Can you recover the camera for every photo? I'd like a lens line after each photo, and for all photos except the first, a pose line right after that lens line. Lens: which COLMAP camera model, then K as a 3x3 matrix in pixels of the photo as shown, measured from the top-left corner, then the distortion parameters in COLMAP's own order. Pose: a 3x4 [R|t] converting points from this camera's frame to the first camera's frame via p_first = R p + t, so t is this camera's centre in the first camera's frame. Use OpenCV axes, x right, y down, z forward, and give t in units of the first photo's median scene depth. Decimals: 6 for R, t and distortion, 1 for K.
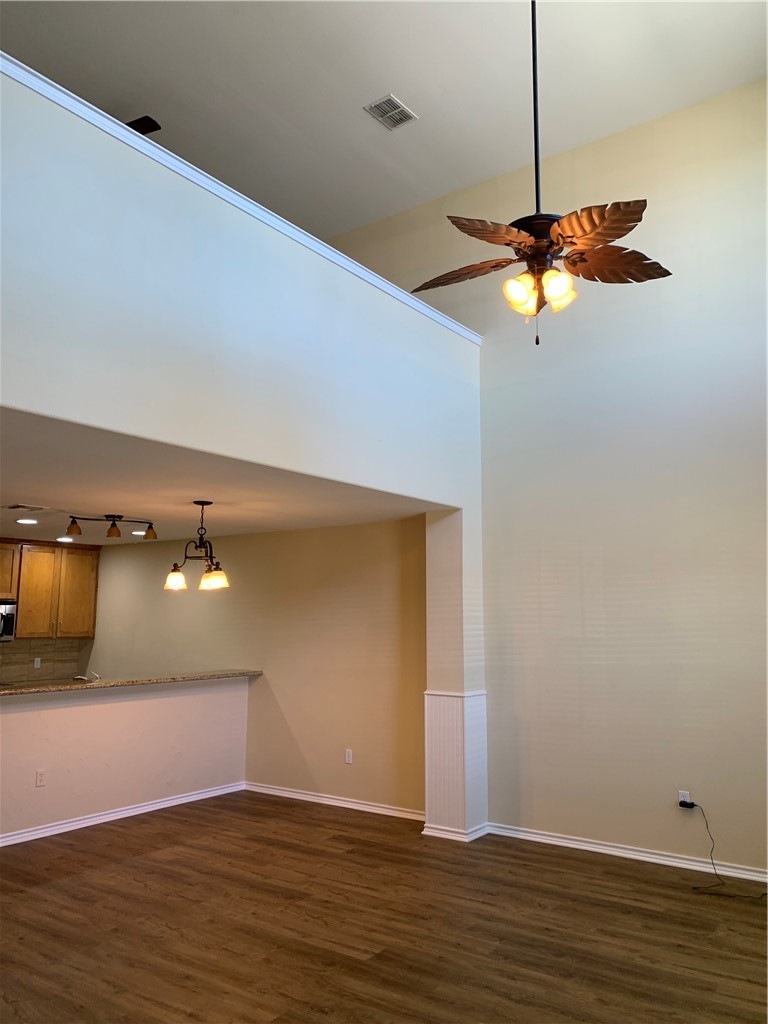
lens RADIAL K [[780.5, 0, 383.5], [0, 780.5, 507.3], [0, 0, 1]] dist [0.035279, -0.031647]
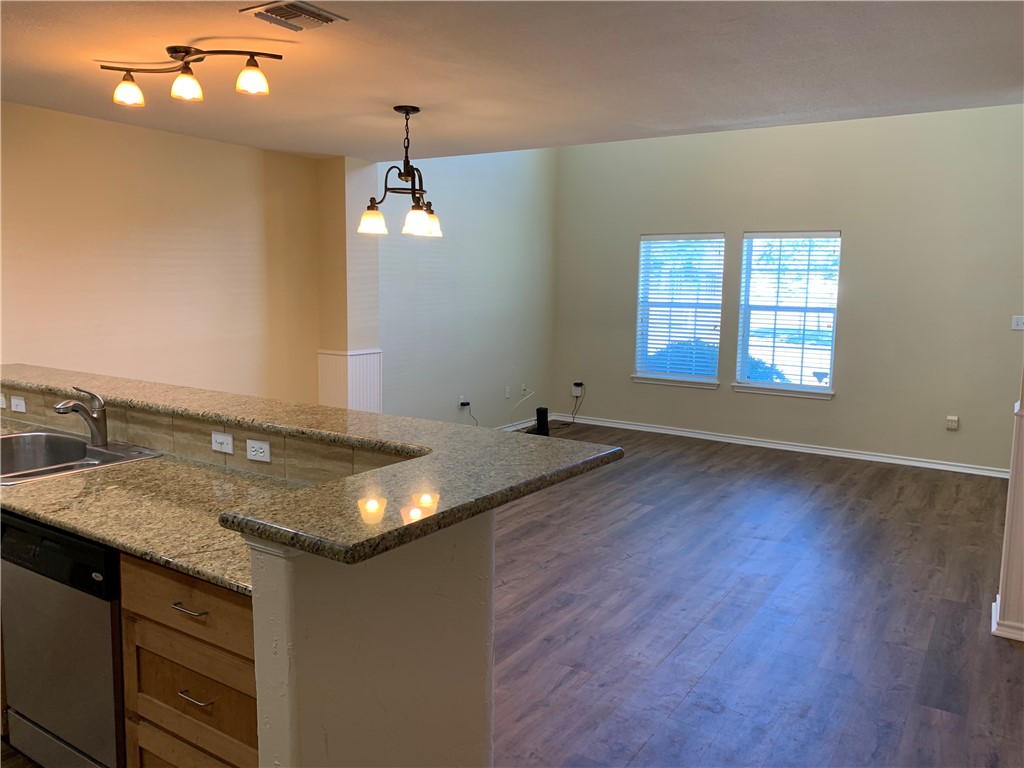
lens RADIAL K [[787.2, 0, 512.5], [0, 787.2, 368.1], [0, 0, 1]] dist [0.040082, -0.046973]
pose [[-0.056532, -0.110317, 0.992287, -1.029835], [-0.159159, 0.982163, 0.100124, 0.144663], [-0.985633, -0.152271, -0.073082, 0.989071]]
